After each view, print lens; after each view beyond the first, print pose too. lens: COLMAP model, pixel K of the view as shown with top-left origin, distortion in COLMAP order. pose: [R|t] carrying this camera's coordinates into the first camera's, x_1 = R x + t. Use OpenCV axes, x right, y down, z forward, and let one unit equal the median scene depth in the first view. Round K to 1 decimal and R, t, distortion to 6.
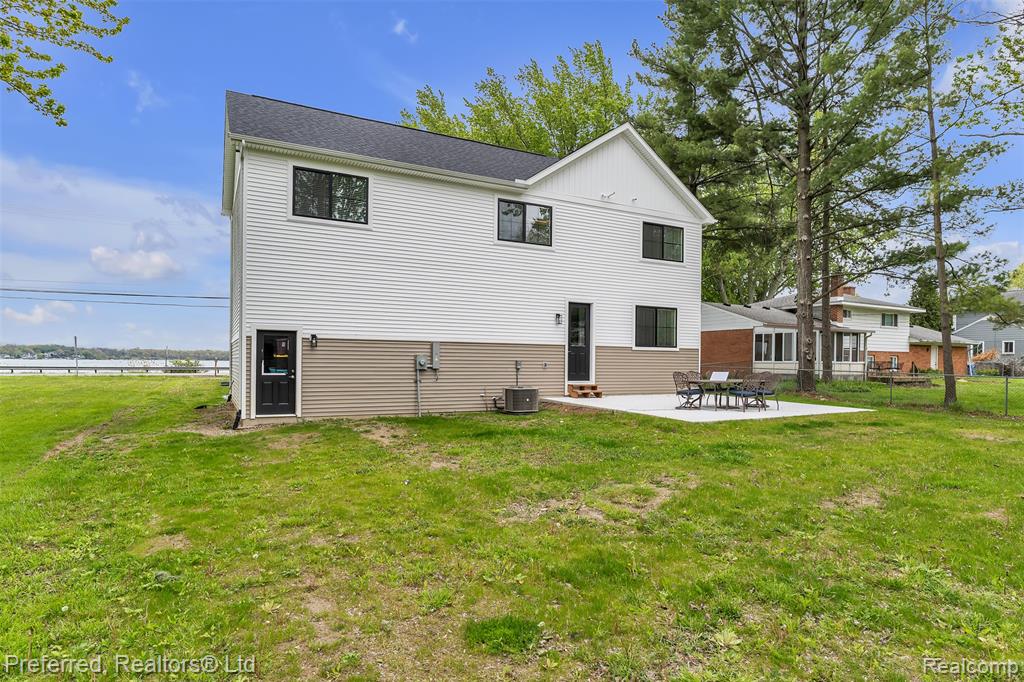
lens RADIAL K [[575.1, 0, 516.6], [0, 575.1, 365.5], [0, 0, 1]] dist [-0.004743, 0.004297]
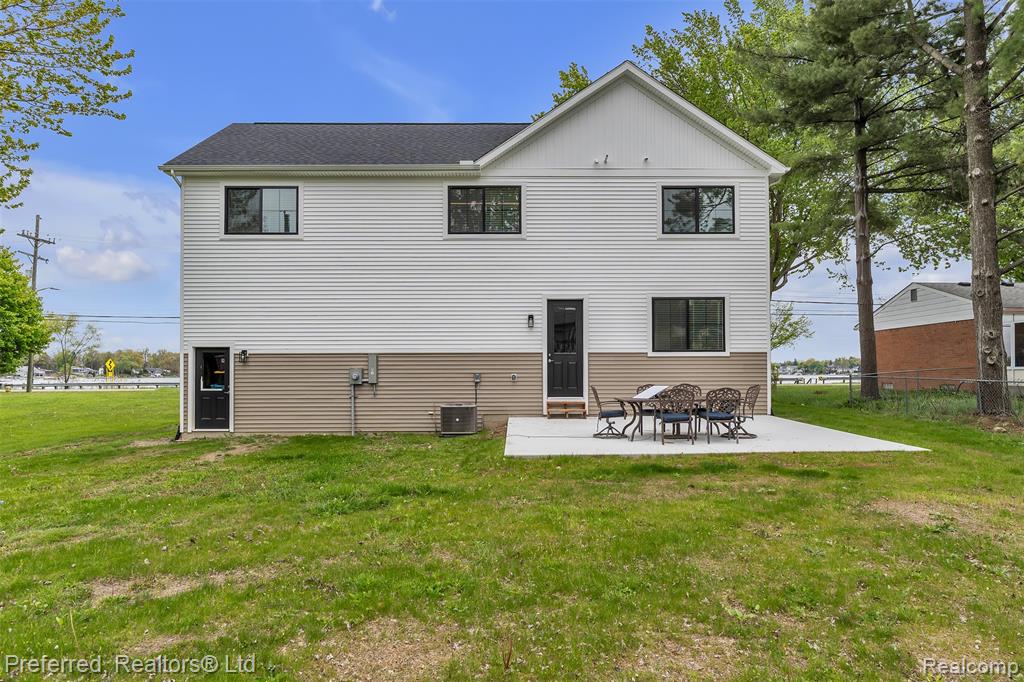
lens RADIAL K [[640.0, 0, 518.9], [0, 640.0, 359.6], [0, 0, 1]] dist [0.001553, -0.005788]
pose [[0.887330, -0.021919, -0.460614, 0.455519], [0.009776, 0.999539, -0.028732, -0.000380], [0.461032, 0.020992, 0.887135, 0.180469]]
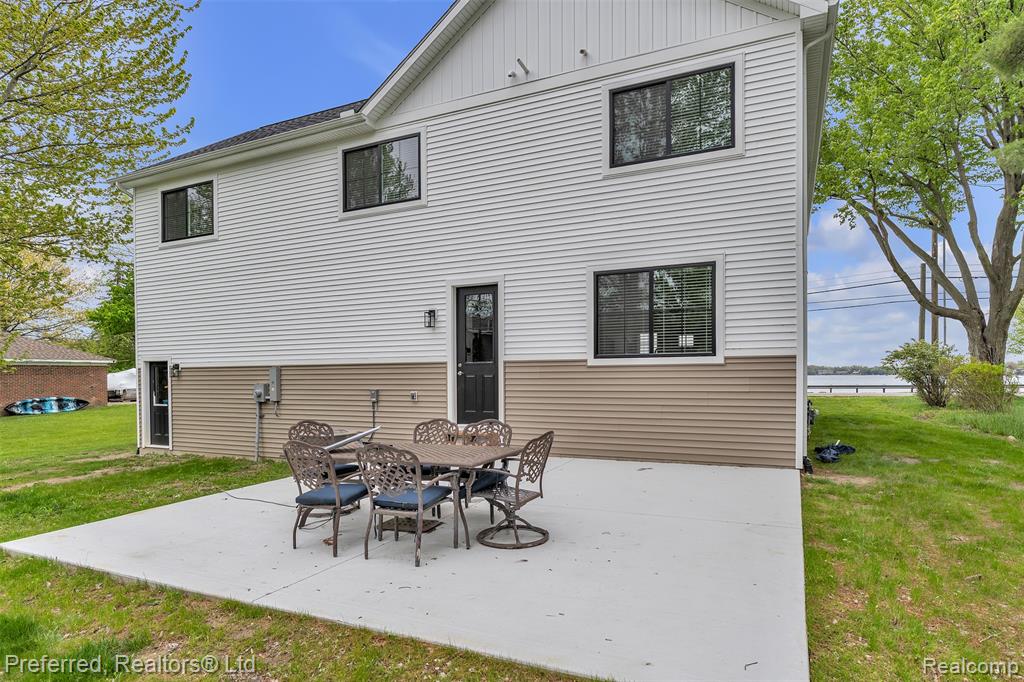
lens RADIAL K [[575.1, 0, 513.9], [0, 575.1, 385.2], [0, 0, 1]] dist [-0.004743, 0.004297]
pose [[0.596277, -0.003044, -0.802773, 0.573506], [0.007978, 0.999966, 0.002133, -0.012733], [0.802739, -0.007676, 0.596281, 0.687087]]
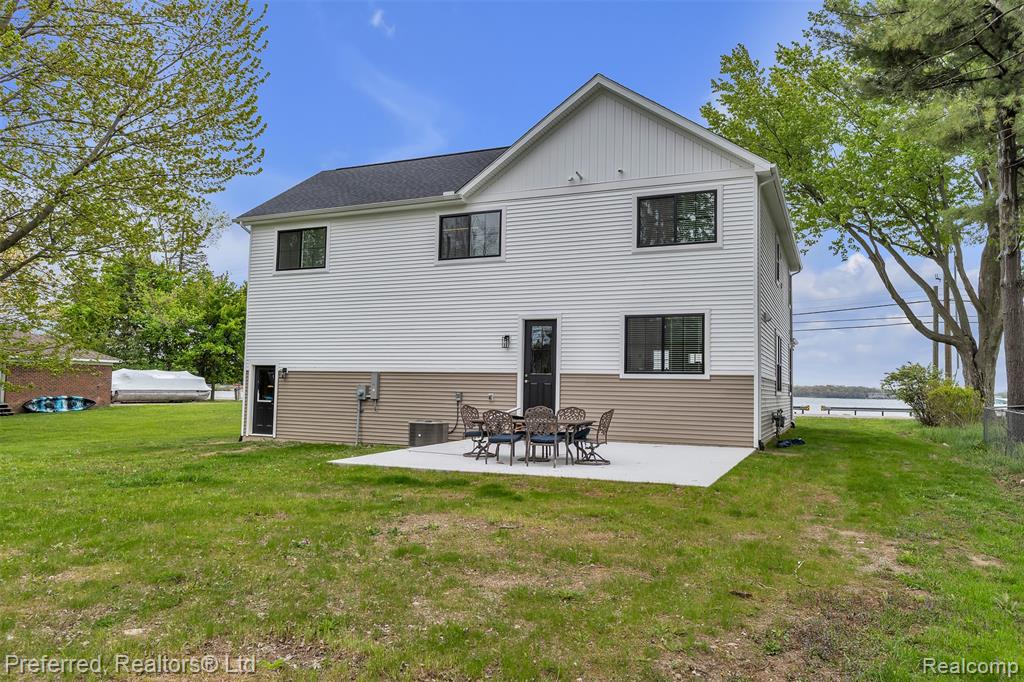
lens RADIAL K [[702.5, 0, 517.1], [0, 702.5, 344.7], [0, 0, 1]] dist [0.010693, 0.005629]
pose [[0.619432, -0.049511, -0.783488, 0.836676], [-0.019016, 0.996770, -0.078023, 0.001714], [0.784820, 0.063229, 0.616489, 0.375599]]
